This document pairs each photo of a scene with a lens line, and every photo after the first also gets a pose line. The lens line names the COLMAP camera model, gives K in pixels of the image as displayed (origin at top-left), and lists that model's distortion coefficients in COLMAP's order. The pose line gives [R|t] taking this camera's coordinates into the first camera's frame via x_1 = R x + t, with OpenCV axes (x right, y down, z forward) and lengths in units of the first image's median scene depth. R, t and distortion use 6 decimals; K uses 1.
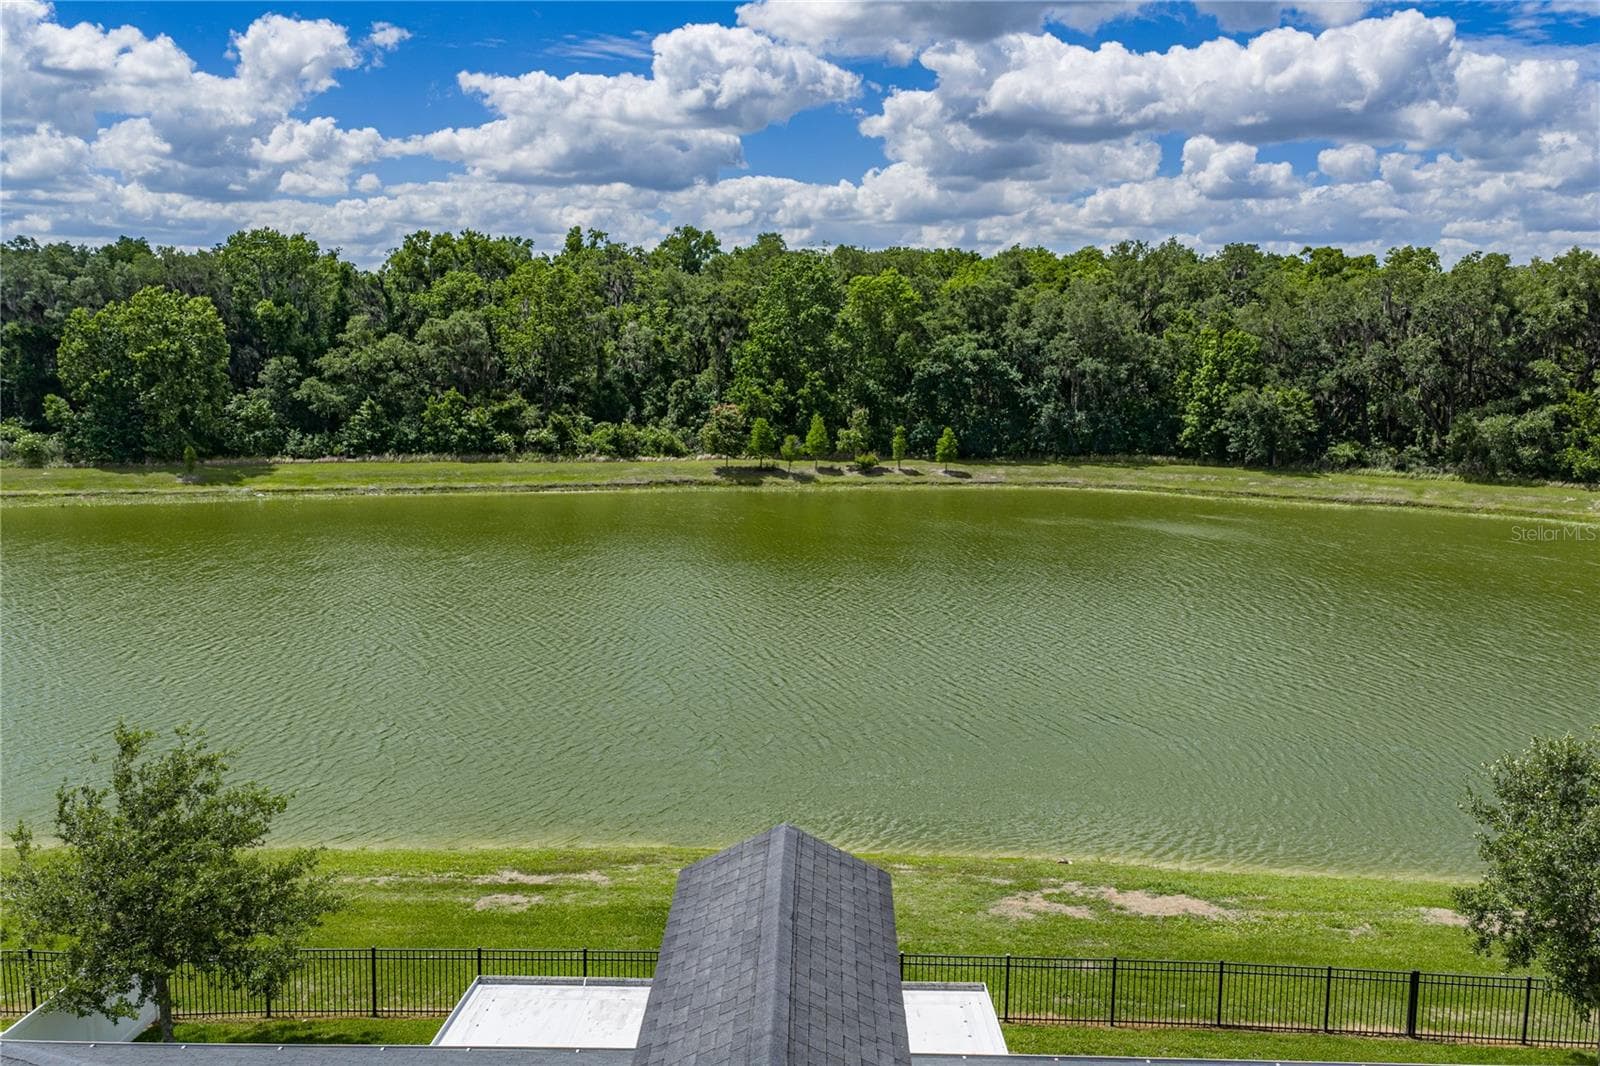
lens RADIAL K [[1341.8, 0, 795.7], [0, 1341.8, 543.3], [0, 0, 1]] dist [0.036448, -0.015924]
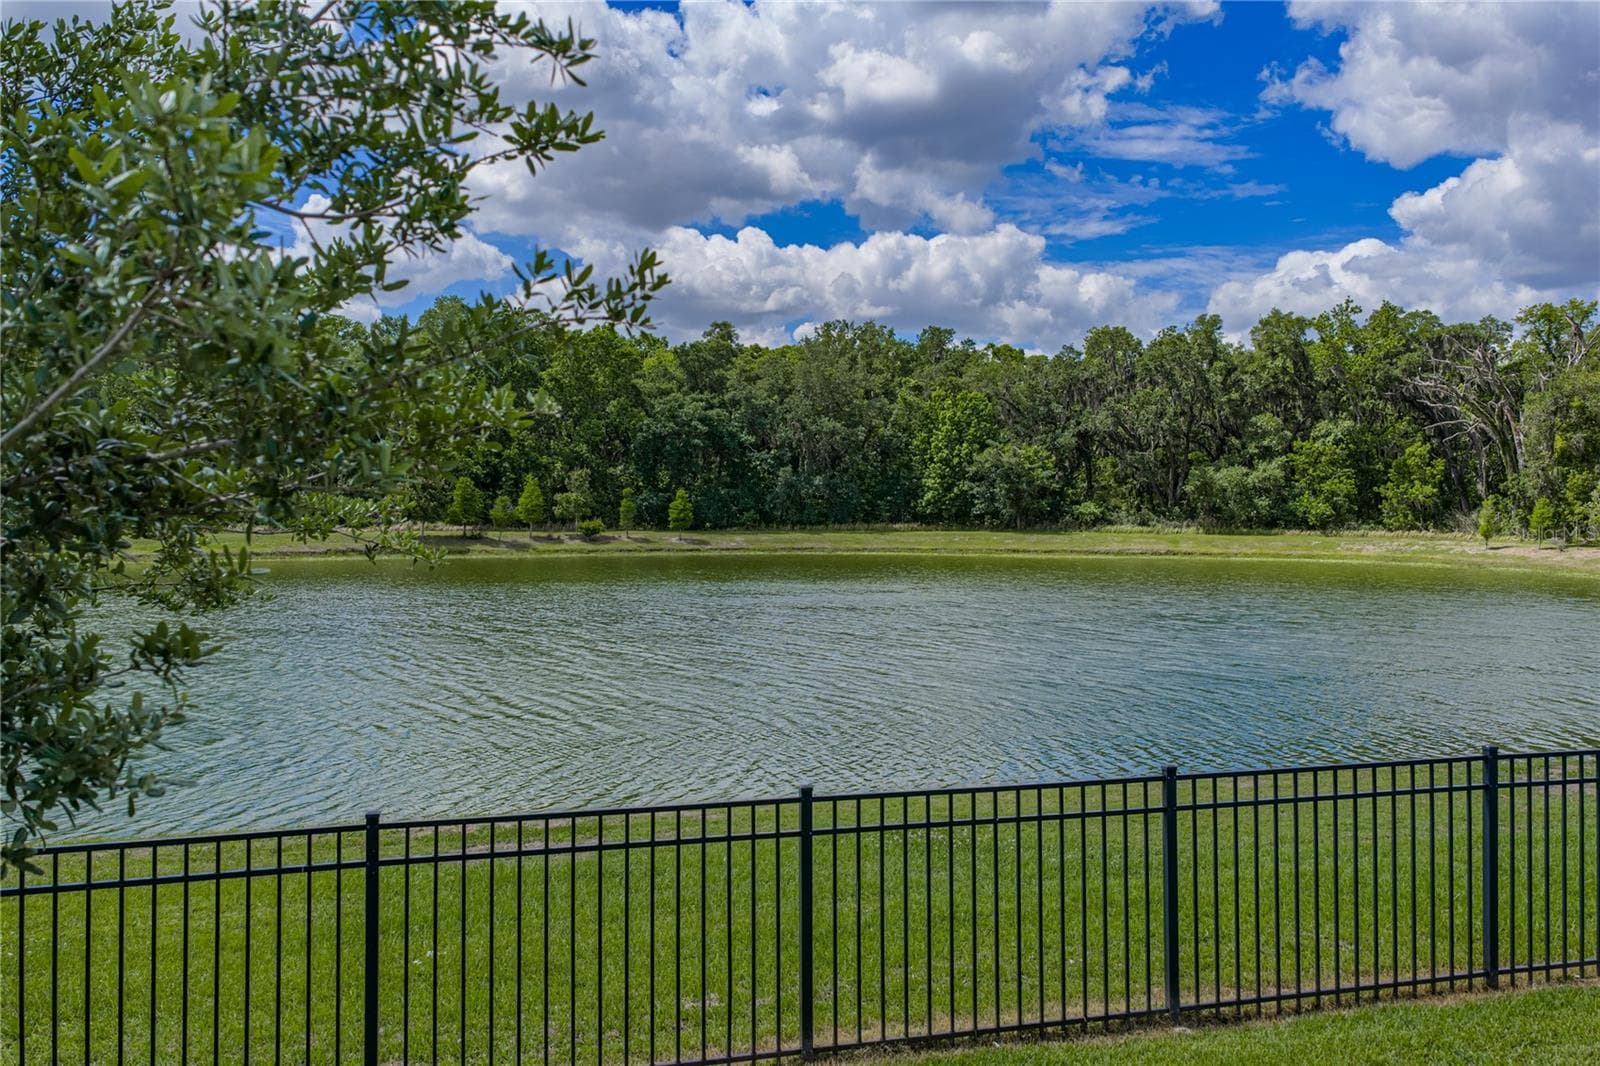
lens RADIAL K [[1307.7, 0, 791.6], [0, 1307.7, 537.5], [0, 0, 1]] dist [0.027268, -0.003338]
pose [[0.960467, -0.011705, 0.278149, -0.057332], [0.047958, 0.991136, -0.123896, 0.055901], [-0.274234, 0.132337, 0.952514, 0.161441]]
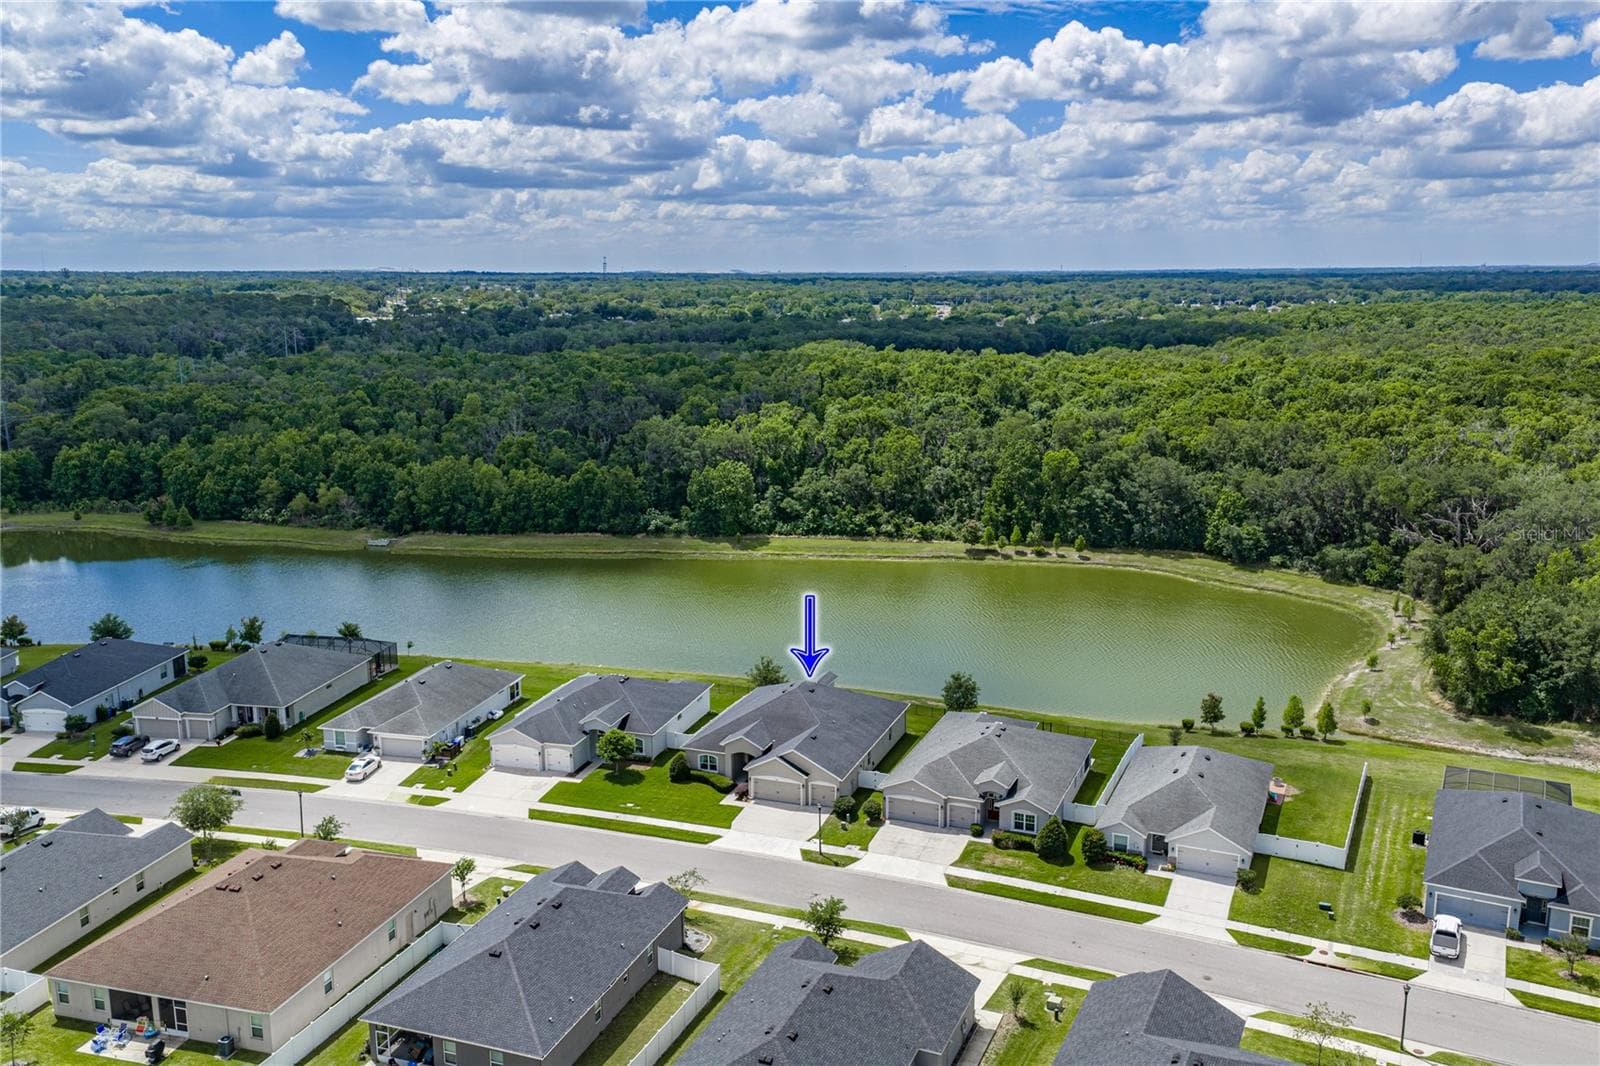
lens RADIAL K [[1347.8, 0, 797.5], [0, 1347.8, 537.4], [0, 0, 1]] dist [0.031759, -0.001752]
pose [[0.944146, 0.050345, -0.325659, 0.375340], [-0.039154, 0.998399, 0.040833, -0.149514], [0.327194, -0.025801, 0.944605, -1.075635]]
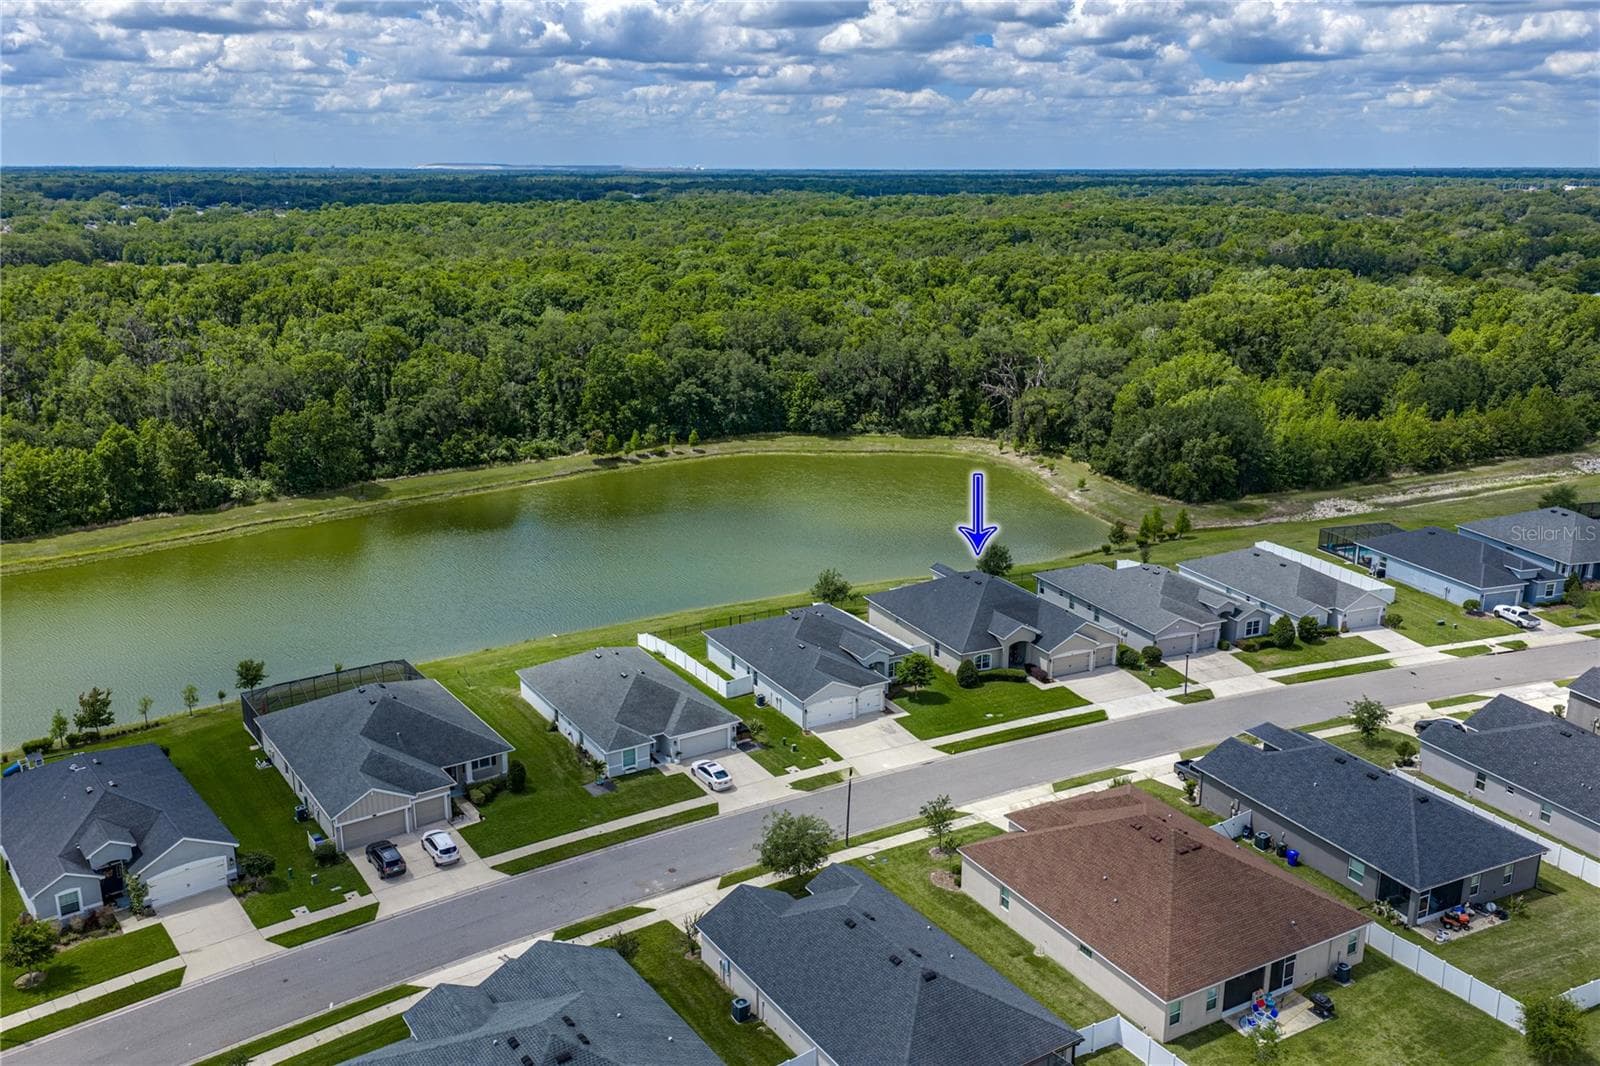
lens RADIAL K [[1341.8, 0, 795.7], [0, 1341.8, 543.3], [0, 0, 1]] dist [0.036448, -0.015924]
pose [[0.889092, -0.130827, 0.438633, -0.696784], [0.080619, 0.988061, 0.131288, -0.174877], [-0.450573, -0.081365, 0.889024, -0.972442]]
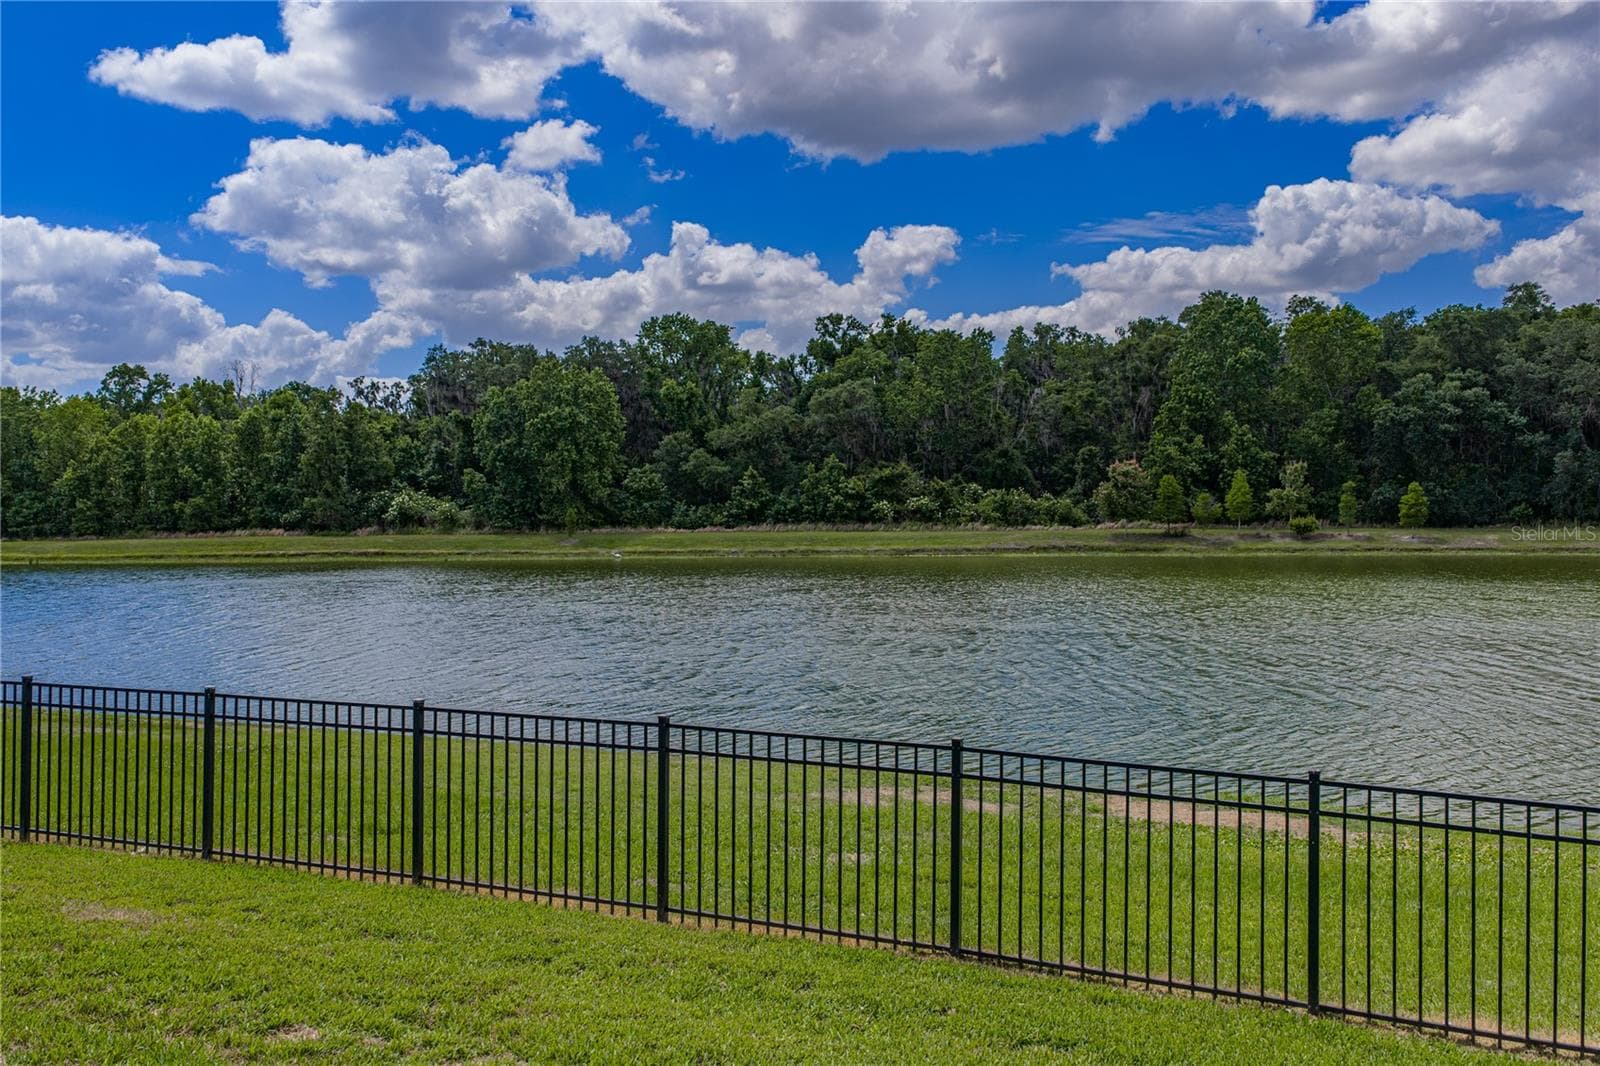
lens RADIAL K [[1347.8, 0, 797.5], [0, 1347.8, 537.4], [0, 0, 1]] dist [0.031759, -0.001752]
pose [[0.924284, -0.009361, -0.381592, 0.082185], [-0.041464, 0.991321, -0.124752, 0.061032], [0.379448, 0.131129, 0.915874, 0.135623]]
